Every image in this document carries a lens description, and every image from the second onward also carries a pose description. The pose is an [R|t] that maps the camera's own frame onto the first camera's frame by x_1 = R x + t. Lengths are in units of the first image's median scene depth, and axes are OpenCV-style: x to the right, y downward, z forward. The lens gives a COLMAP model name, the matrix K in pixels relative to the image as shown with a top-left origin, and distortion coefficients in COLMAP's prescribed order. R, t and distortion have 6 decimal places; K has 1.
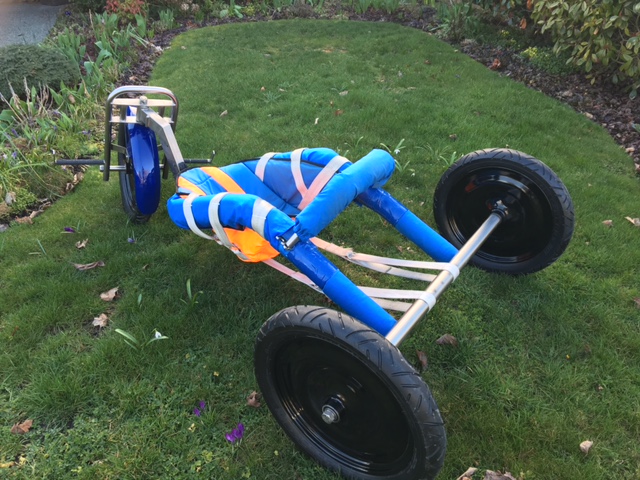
lens RADIAL K [[533.7, 0, 319.5], [0, 533.7, 237.9], [0, 0, 1]] dist [0.026616, -0.062814]
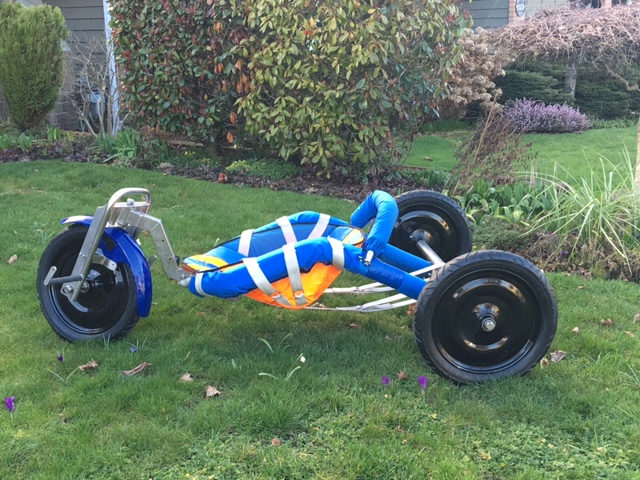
lens RADIAL K [[846.3, 0, 318.0], [0, 846.3, 240.9], [0, 0, 1]] dist [0.038176, 0.000000]
pose [[0.753703, -0.159632, 0.637534, -0.675216], [0.346545, 0.920769, -0.179141, 0.137227], [-0.558424, 0.355953, 0.749306, -0.231916]]
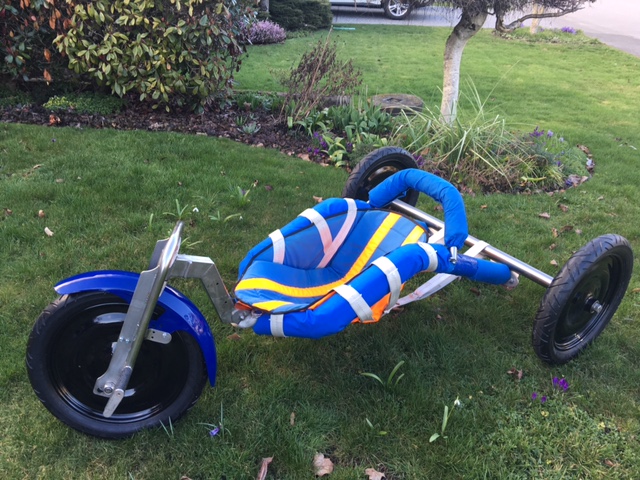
lens RADIAL K [[533.7, 0, 324.1], [0, 533.7, 239.4], [0, 0, 1]] dist [0.026616, -0.062814]
pose [[0.316665, -0.434244, 0.843300, -0.531460], [0.471050, 0.843670, 0.257552, -0.217530], [-0.823308, 0.315678, 0.471712, 0.302344]]
